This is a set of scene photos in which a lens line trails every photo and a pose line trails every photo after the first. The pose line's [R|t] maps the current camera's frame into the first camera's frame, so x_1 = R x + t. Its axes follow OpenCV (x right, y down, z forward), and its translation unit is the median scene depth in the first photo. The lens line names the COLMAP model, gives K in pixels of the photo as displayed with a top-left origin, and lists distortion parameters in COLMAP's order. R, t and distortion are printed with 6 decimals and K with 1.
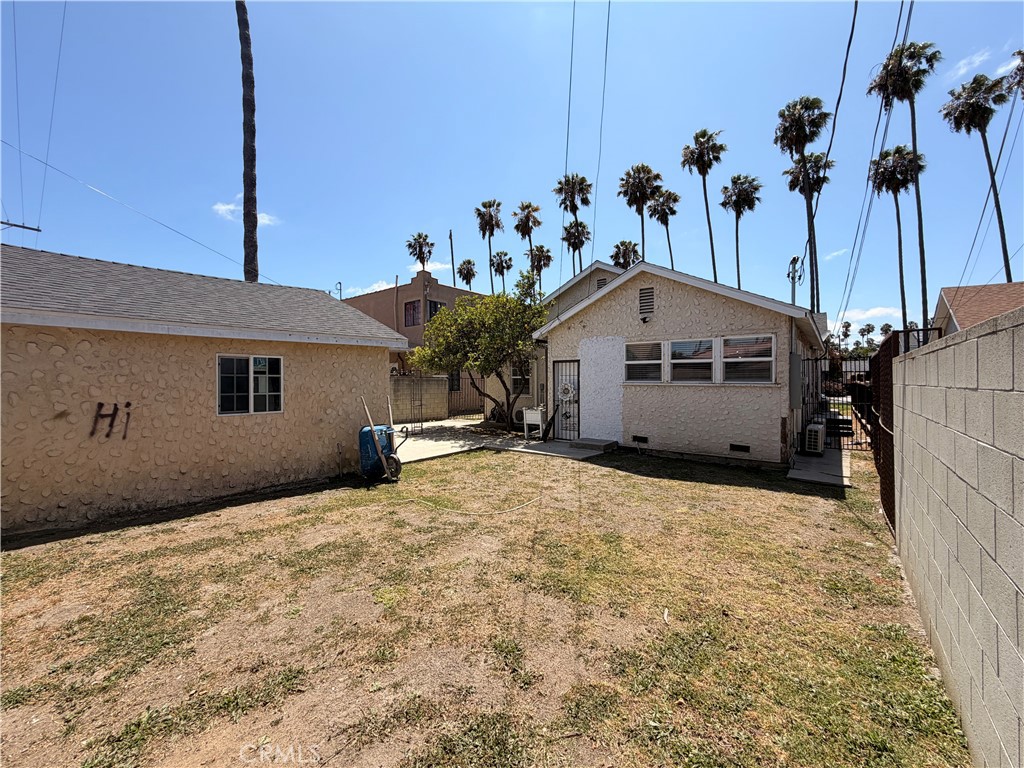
lens RADIAL K [[410.4, 0, 518.2], [0, 410.4, 382.9], [0, 0, 1]] dist [-0.000106, -0.000213]
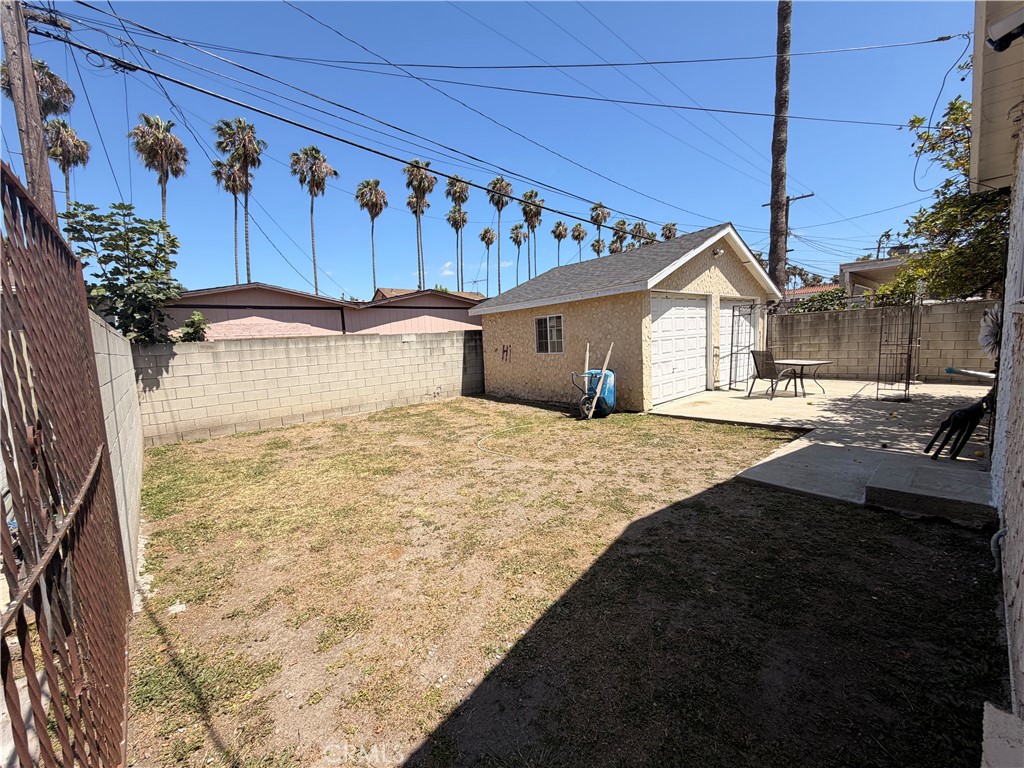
lens RADIAL K [[410.4, 0, 516.7], [0, 410.4, 380.4], [0, 0, 1]] dist [-0.000106, -0.000213]
pose [[-0.181915, 0.072114, -0.980666, 0.906252], [0.013898, 0.997396, 0.070767, 0.065662], [0.983216, -0.000756, -0.182443, 1.153923]]
